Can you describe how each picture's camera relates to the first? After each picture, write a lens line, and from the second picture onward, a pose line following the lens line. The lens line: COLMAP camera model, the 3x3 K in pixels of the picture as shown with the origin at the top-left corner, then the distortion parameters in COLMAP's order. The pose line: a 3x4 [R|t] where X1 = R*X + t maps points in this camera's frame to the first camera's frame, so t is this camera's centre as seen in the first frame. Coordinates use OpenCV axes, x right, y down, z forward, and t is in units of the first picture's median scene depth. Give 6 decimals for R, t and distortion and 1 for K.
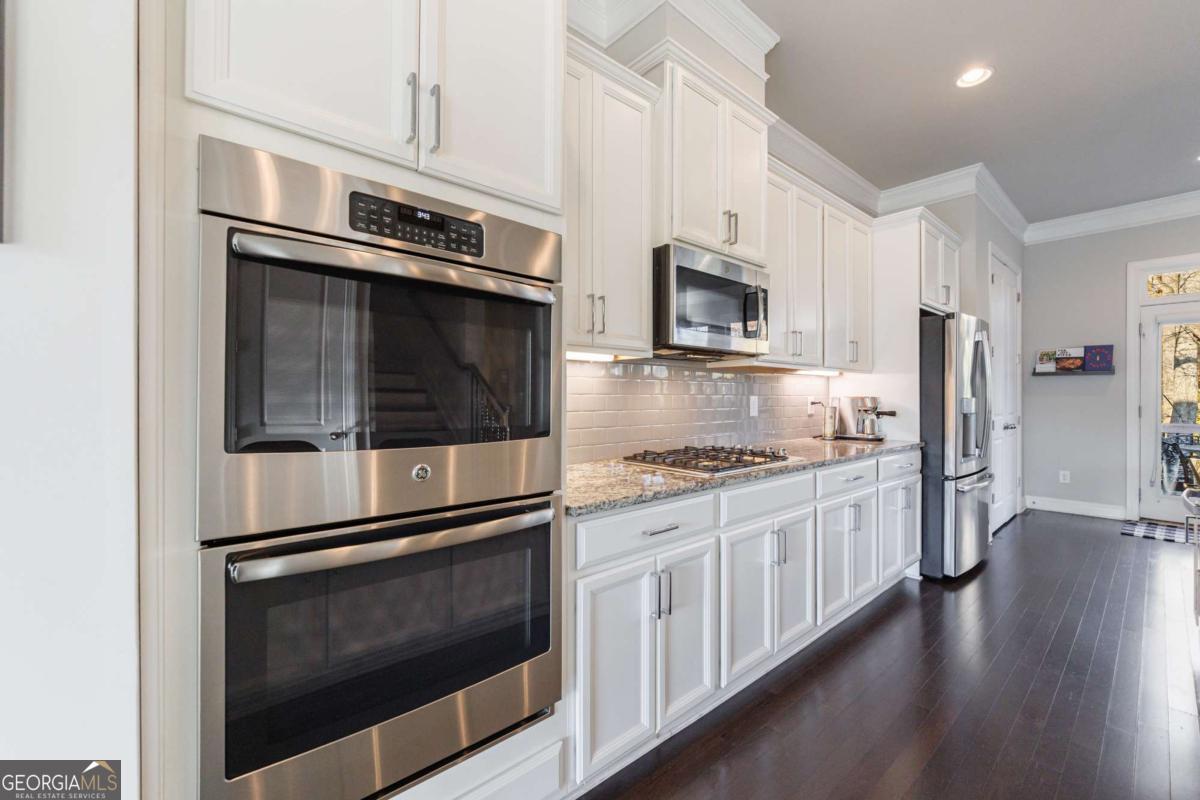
lens RADIAL K [[503.5, 0, 605.7], [0, 503.5, 397.0], [0, 0, 1]] dist [0.000224, 0.000274]
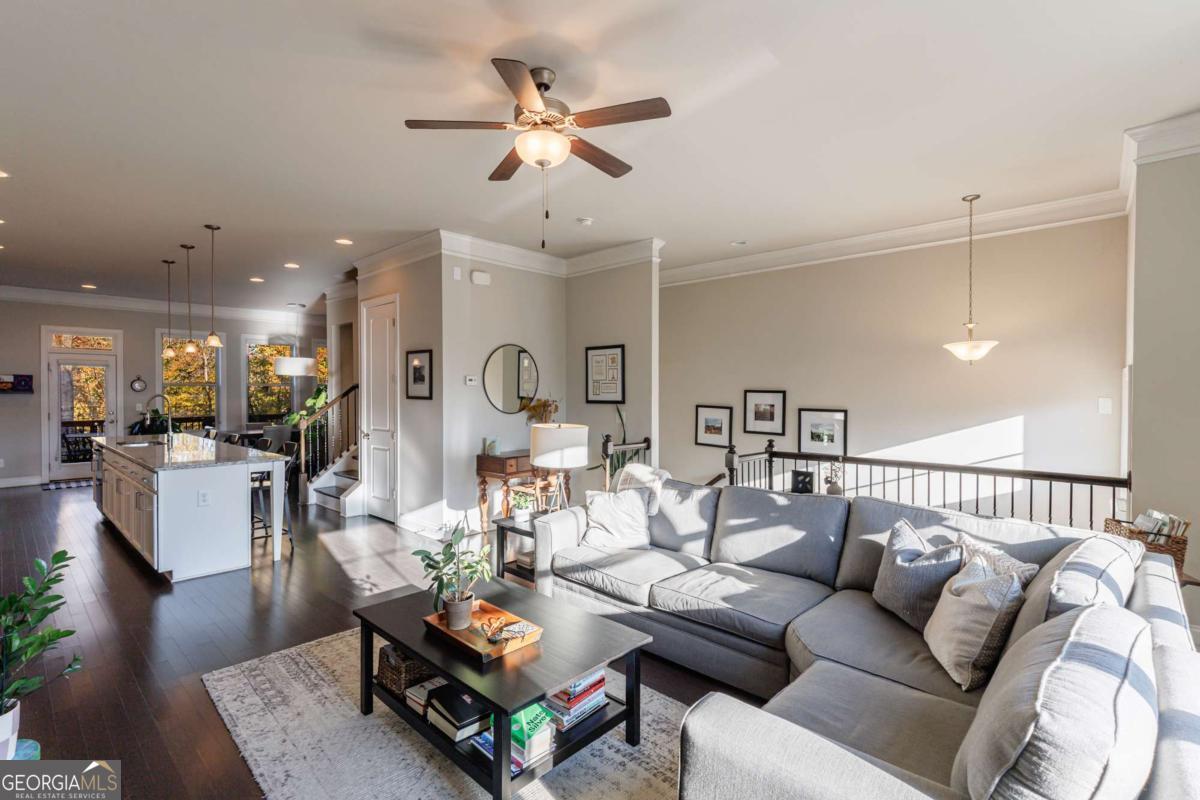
lens RADIAL K [[561.7, 0, 599.8], [0, 561.7, 395.1], [0, 0, 1]] dist [-0.002124, -0.000367]
pose [[-0.086095, -0.012119, 0.996213, -1.733175], [0.001052, 0.999924, 0.012255, -0.115669], [-0.996286, 0.002103, -0.086076, -1.201837]]
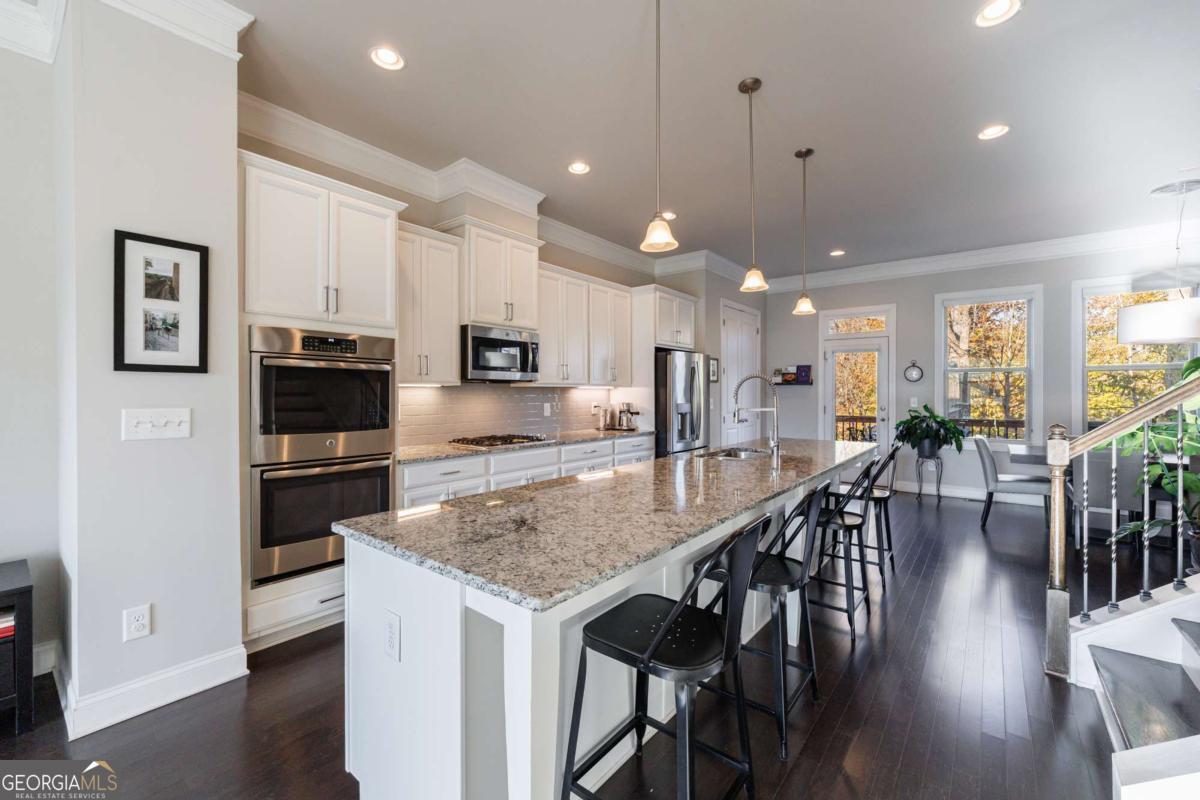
lens RADIAL K [[503.5, 0, 590.4], [0, 503.5, 394.1], [0, 0, 1]] dist [0.000224, 0.000274]
pose [[0.985918, -0.001420, 0.167222, 0.207111], [0.001167, 0.999998, 0.001607, -0.040090], [-0.167224, -0.001389, 0.985918, -0.711753]]
